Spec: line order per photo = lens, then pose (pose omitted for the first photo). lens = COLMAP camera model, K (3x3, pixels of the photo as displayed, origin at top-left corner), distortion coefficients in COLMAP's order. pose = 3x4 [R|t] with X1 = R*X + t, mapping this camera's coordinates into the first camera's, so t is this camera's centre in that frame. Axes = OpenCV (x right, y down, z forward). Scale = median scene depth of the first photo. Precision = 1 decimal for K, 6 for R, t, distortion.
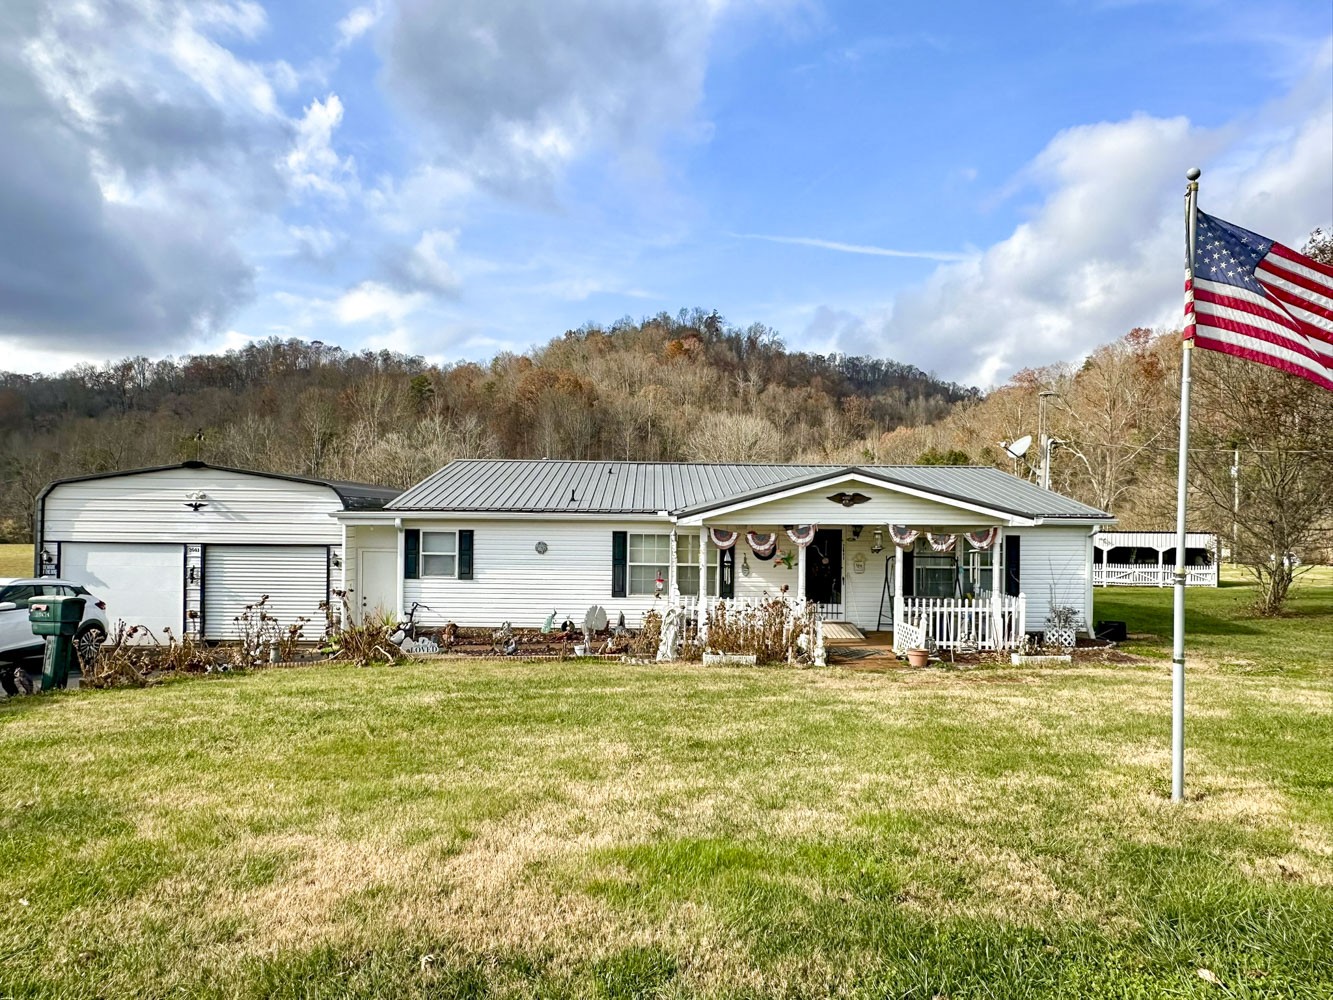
lens RADIAL K [[863.8, 0, 670.0], [0, 863.8, 503.1], [0, 0, 1]] dist [-0.001530, -0.000517]
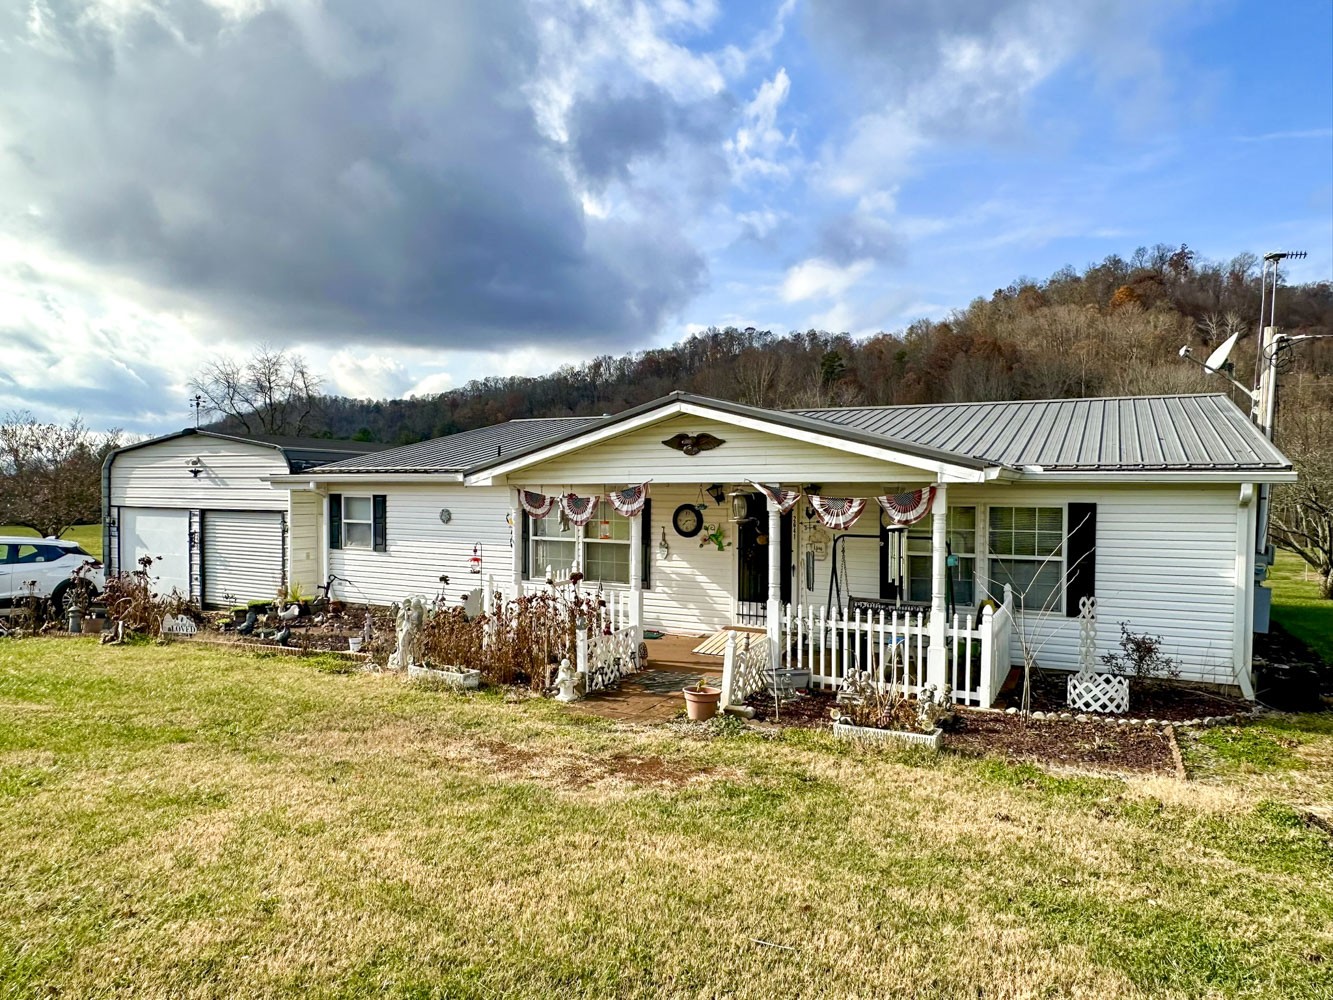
lens RADIAL K [[863.8, 0, 670.0], [0, 863.8, 503.1], [0, 0, 1]] dist [-0.001530, -0.000517]
pose [[0.873675, 0.002584, -0.486503, 0.441897], [0.010641, 0.999645, 0.024419, 0.020966], [0.486393, -0.026511, 0.873338, 0.377205]]
